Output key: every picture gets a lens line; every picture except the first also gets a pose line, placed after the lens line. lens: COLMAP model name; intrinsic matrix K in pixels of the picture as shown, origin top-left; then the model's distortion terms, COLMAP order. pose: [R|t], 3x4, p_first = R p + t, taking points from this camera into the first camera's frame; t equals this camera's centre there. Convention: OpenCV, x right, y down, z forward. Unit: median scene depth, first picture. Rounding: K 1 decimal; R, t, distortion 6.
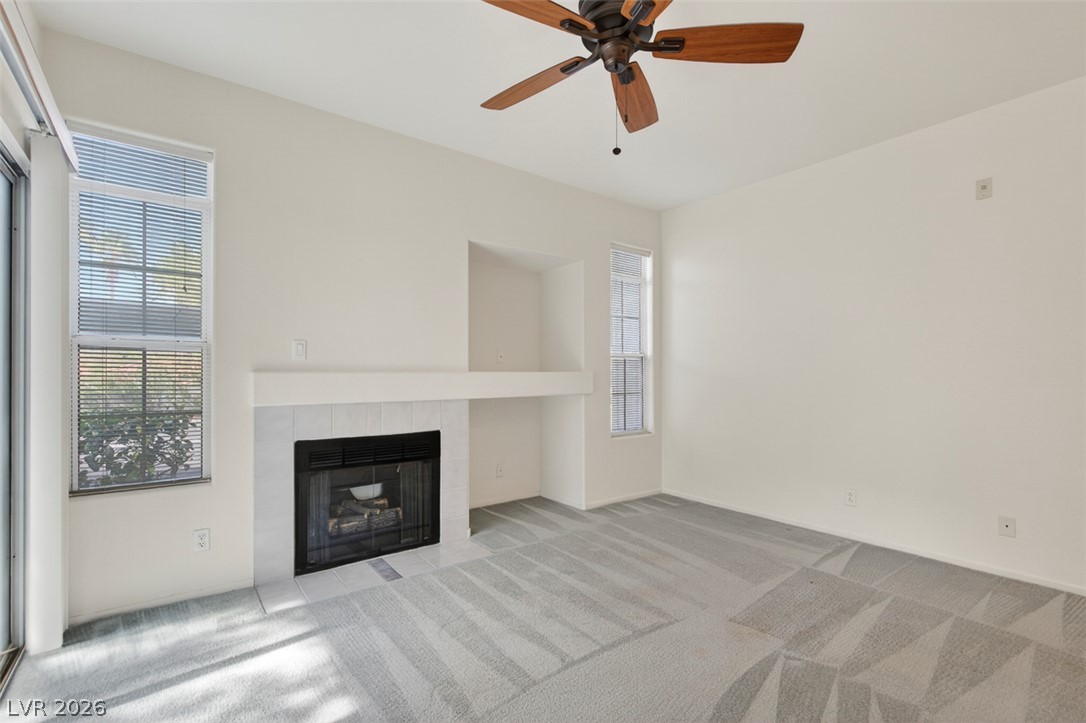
lens RADIAL K [[492.7, 0, 539.5], [0, 492.7, 366.0], [0, 0, 1]] dist [0.008040, -0.003235]
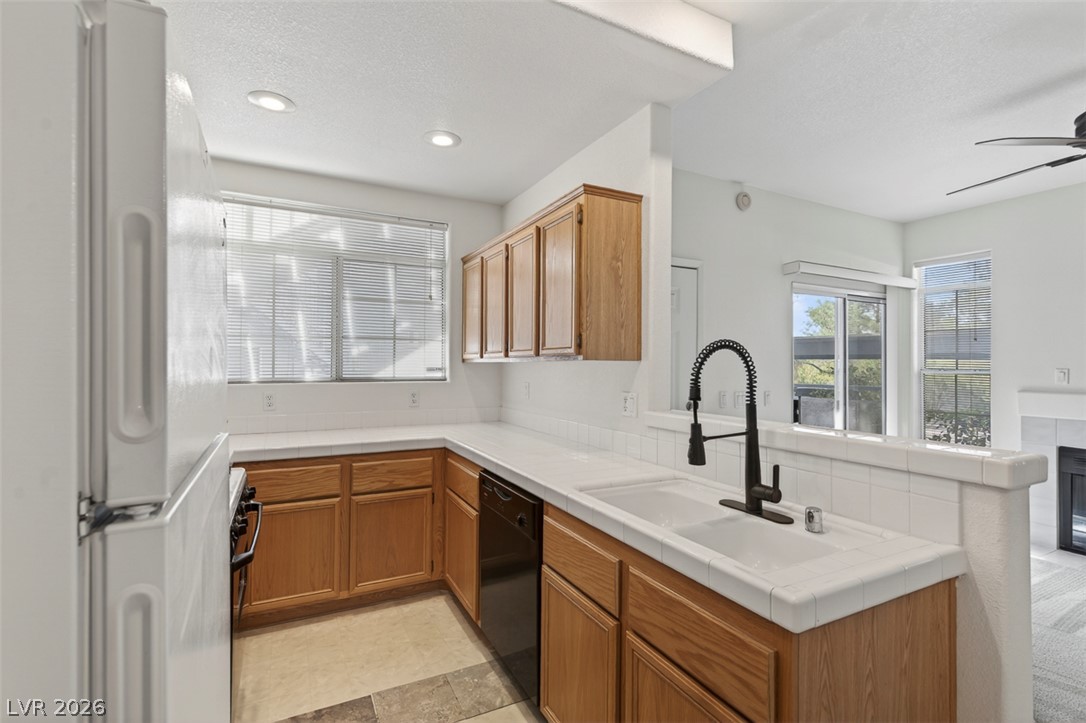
lens RADIAL K [[492.7, 0, 537.7], [0, 492.7, 357.3], [0, 0, 1]] dist [0.008040, -0.003235]
pose [[-0.172596, -0.014037, -0.984893, 0.995982], [0.008317, 0.999842, -0.015707, -0.071200], [0.984958, -0.010902, -0.172452, -0.125214]]
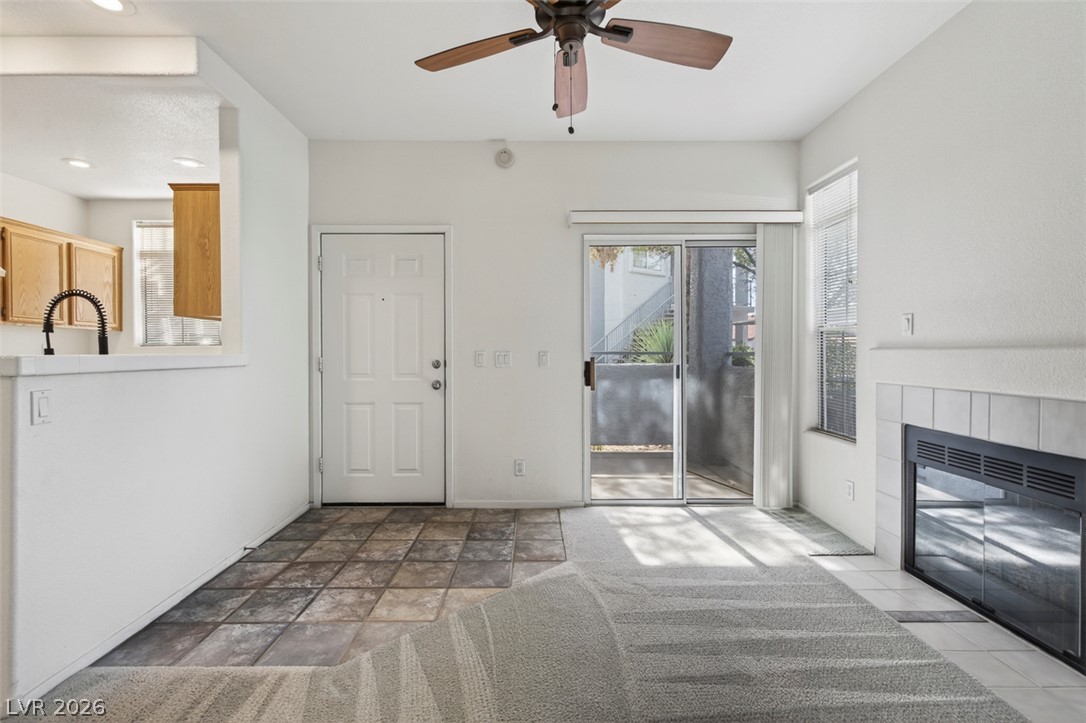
lens RADIAL K [[492.7, 0, 534.4], [0, 492.7, 356.2], [0, 0, 1]] dist [0.008040, -0.003235]
pose [[-0.599756, 0.009010, -0.800132, 0.627246], [0.016706, 0.999860, -0.001263, 0.014550], [0.800009, -0.014124, -0.599822, 0.962101]]
